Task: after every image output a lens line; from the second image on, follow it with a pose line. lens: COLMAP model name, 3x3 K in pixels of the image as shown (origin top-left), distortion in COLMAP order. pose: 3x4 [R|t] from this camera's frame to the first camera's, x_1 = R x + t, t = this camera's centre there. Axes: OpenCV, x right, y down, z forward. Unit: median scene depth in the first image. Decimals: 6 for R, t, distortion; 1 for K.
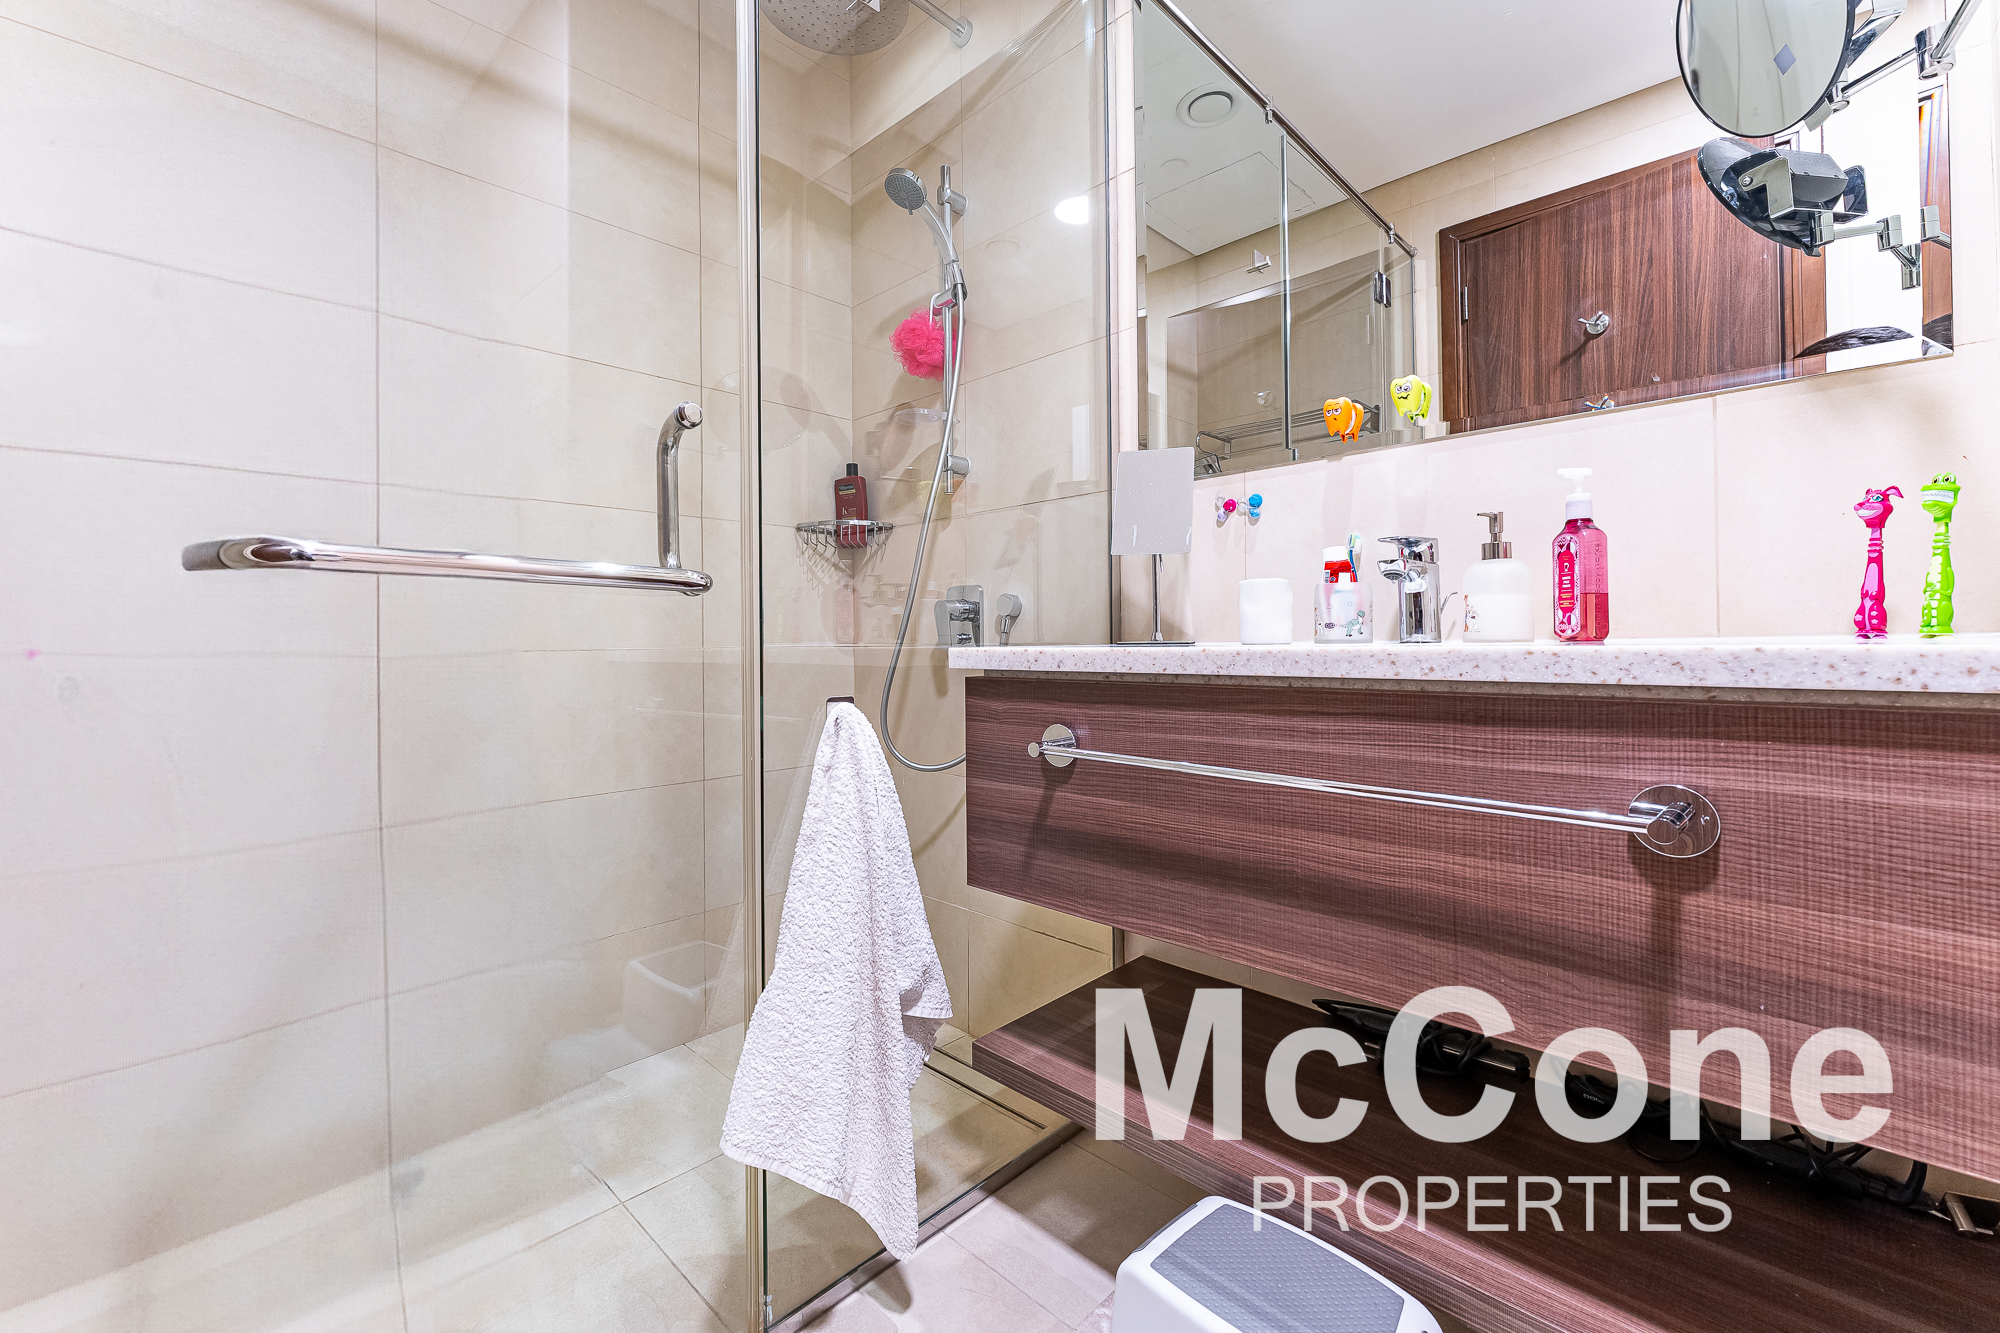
lens RADIAL K [[823.6, 0, 994.5], [0, 823.6, 640.3], [0, 0, 1]] dist [0.000375, -0.000292]
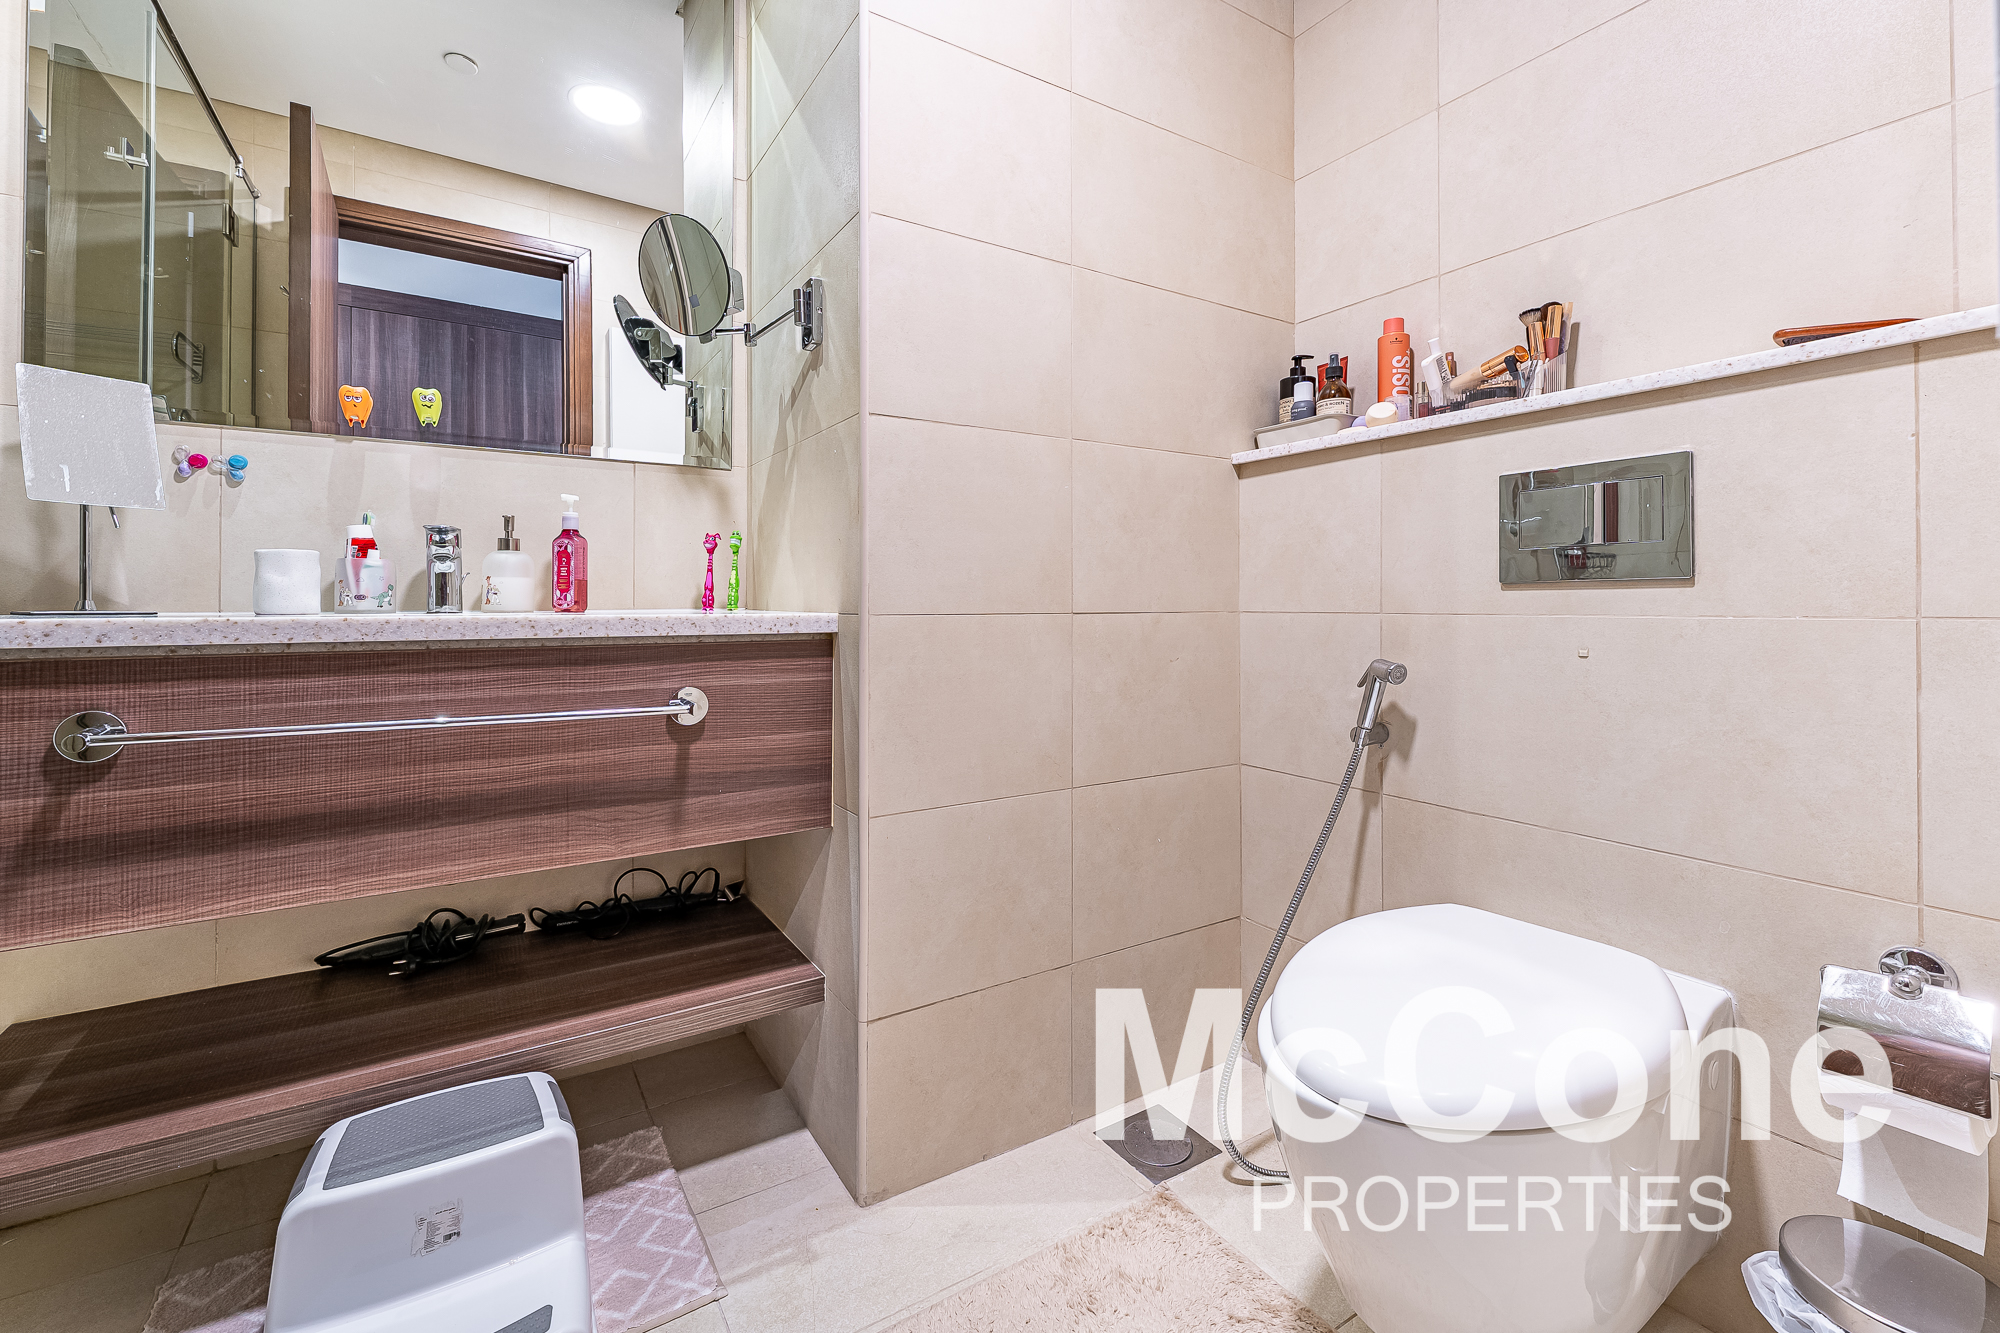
lens RADIAL K [[820.3, 0, 986.5], [0, 820.3, 631.9], [0, 0, 1]] dist [0.001298, 0.000662]
pose [[0.242991, -0.022797, 0.969761, -0.538947], [-0.002689, 0.999704, 0.024175, -0.000735], [-0.970025, -0.008482, 0.242858, -0.084416]]
